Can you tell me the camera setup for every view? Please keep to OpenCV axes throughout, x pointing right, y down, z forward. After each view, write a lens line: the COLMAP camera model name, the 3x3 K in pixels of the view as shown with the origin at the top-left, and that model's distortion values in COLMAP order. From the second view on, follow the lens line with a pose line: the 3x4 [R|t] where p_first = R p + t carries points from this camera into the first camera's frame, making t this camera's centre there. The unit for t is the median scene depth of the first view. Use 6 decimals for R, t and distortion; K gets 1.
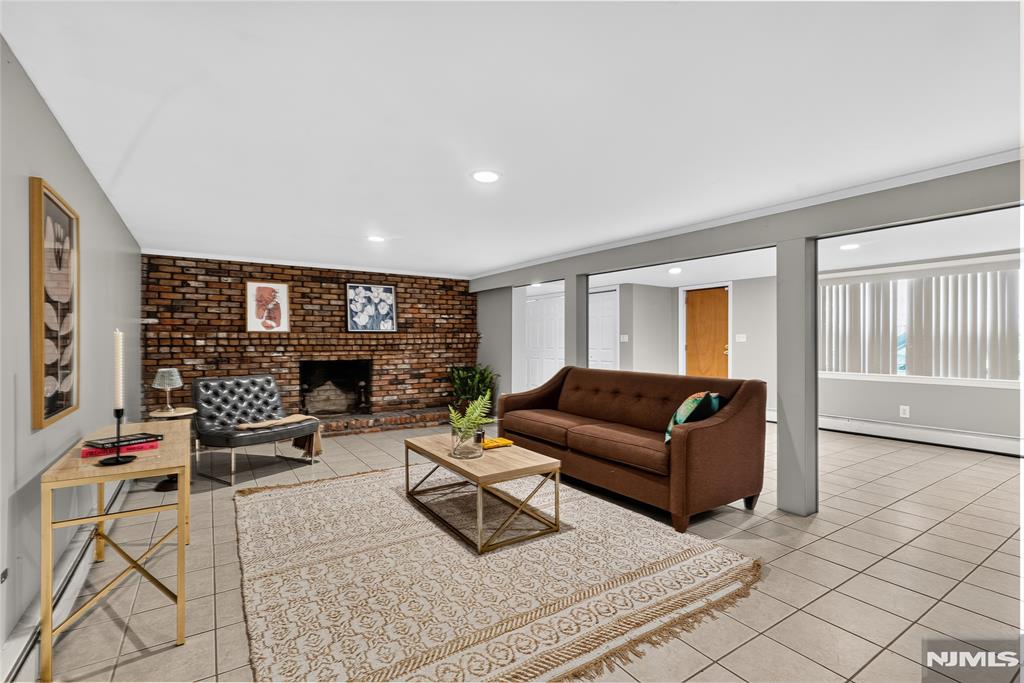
lens RADIAL K [[467.5, 0, 503.5], [0, 467.5, 336.5], [0, 0, 1]] dist [-0.002886, 0.000090]
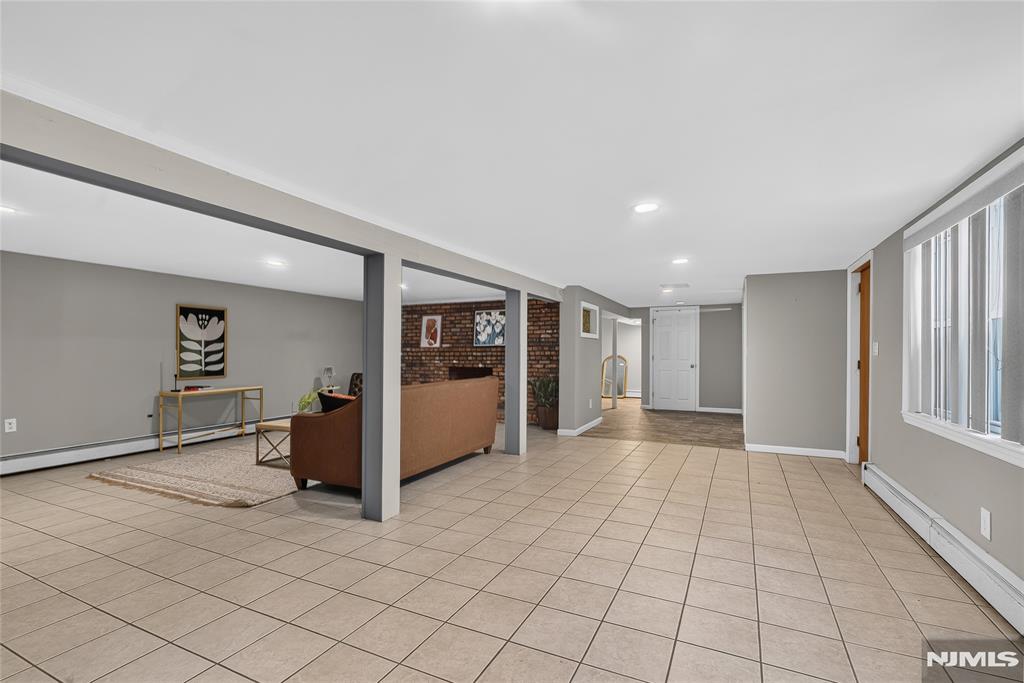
lens RADIAL K [[467.5, 0, 513.7], [0, 467.5, 350.6], [0, 0, 1]] dist [-0.002886, 0.000090]
pose [[0.522441, -0.004955, -0.852661, 0.899409], [0.005340, 0.999983, -0.002539, 0.006248], [0.852658, -0.003227, 0.522459, 0.384506]]
